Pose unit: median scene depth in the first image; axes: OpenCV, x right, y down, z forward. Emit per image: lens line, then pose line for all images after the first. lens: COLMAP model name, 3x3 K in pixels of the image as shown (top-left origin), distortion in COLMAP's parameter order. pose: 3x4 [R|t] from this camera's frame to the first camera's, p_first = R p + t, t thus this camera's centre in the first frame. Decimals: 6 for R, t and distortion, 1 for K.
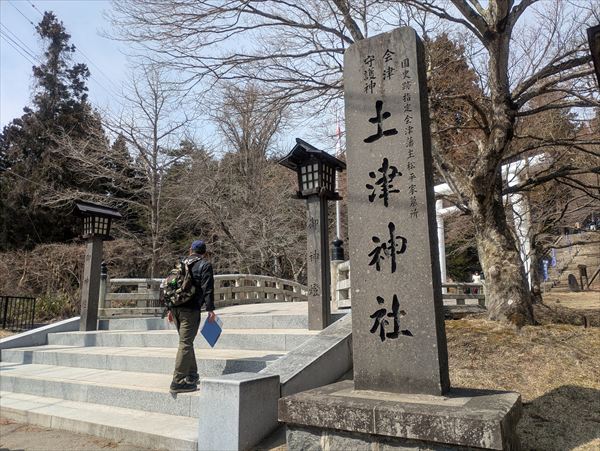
lens RADIAL K [[447.2, 0, 304.3], [0, 447.2, 230.5], [0, 0, 1]] dist [0.049441, -0.003057]
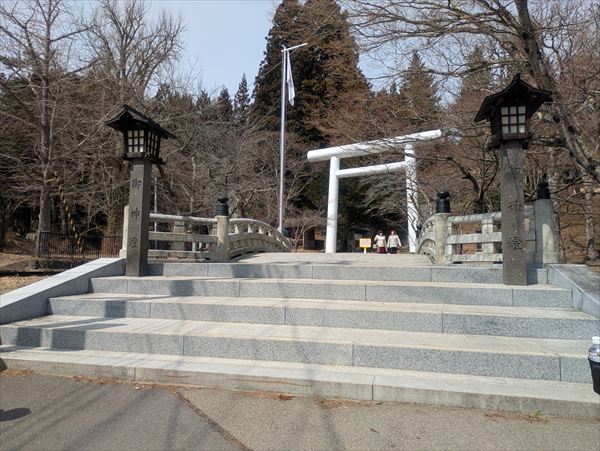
lens RADIAL K [[447.2, 0, 303.1], [0, 447.2, 224.7], [0, 0, 1]] dist [0.049441, -0.003057]
pose [[0.934105, 0.071463, 0.349774, -0.968027], [-0.101473, 0.992497, 0.068214, 0.101584], [-0.342275, -0.099211, 0.934347, 0.369305]]
